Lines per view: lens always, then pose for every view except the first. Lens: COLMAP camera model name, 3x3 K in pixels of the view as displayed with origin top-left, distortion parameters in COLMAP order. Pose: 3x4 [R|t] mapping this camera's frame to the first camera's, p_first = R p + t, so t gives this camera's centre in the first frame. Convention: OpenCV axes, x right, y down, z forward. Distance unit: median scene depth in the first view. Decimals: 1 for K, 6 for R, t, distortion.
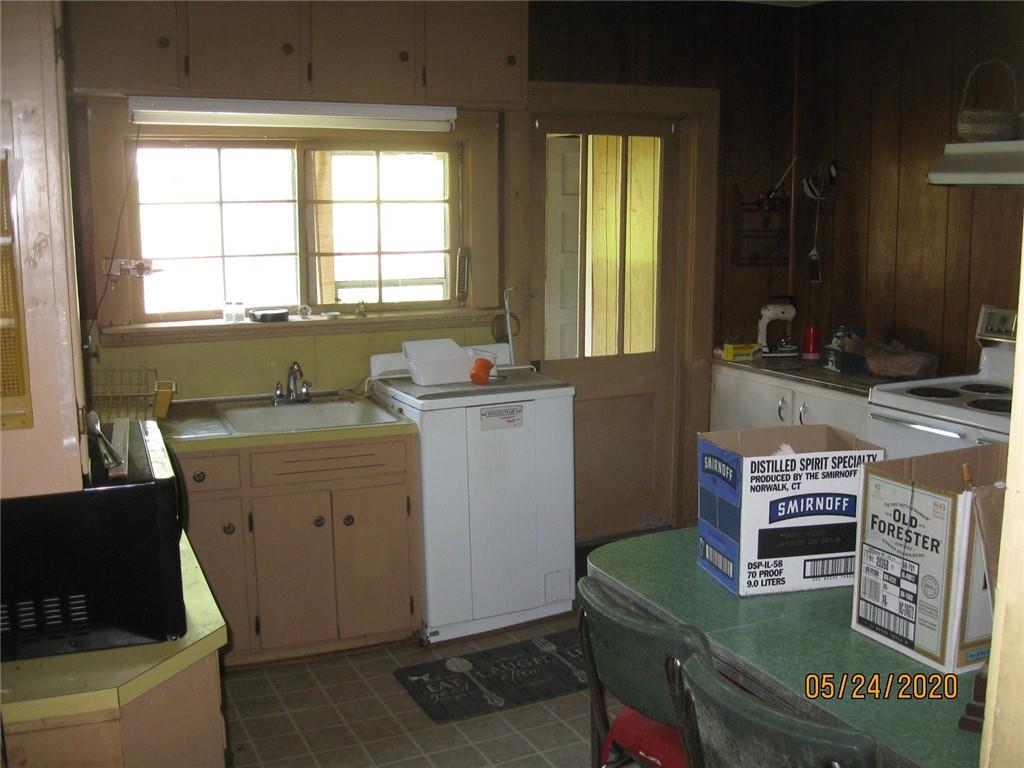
lens RADIAL K [[1068.4, 0, 512.0], [0, 1068.4, 384.0], [0, 0, 1]] dist [-0.114603, -0.008027]
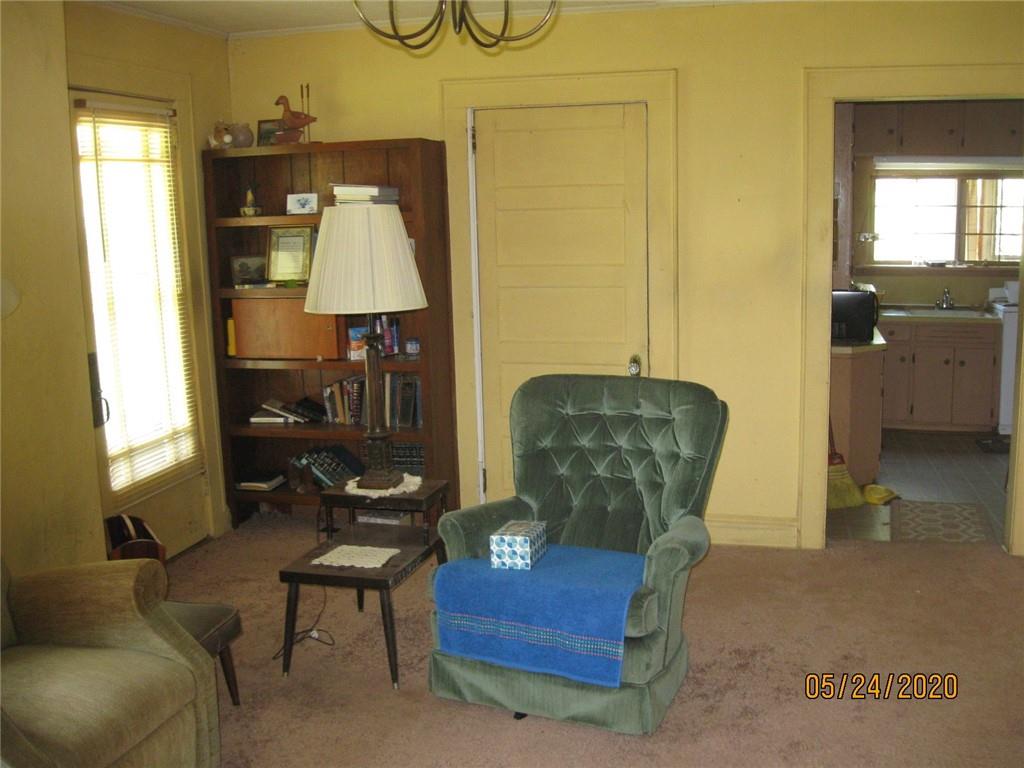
lens RADIAL K [[1068.4, 0, 512.0], [0, 1068.4, 384.0], [0, 0, 1]] dist [-0.114603, -0.008027]
pose [[0.782011, 0.092080, -0.616425, 0.377550], [-0.087638, 0.995446, 0.037518, 0.154926], [0.617072, 0.024683, 0.786520, -1.017966]]
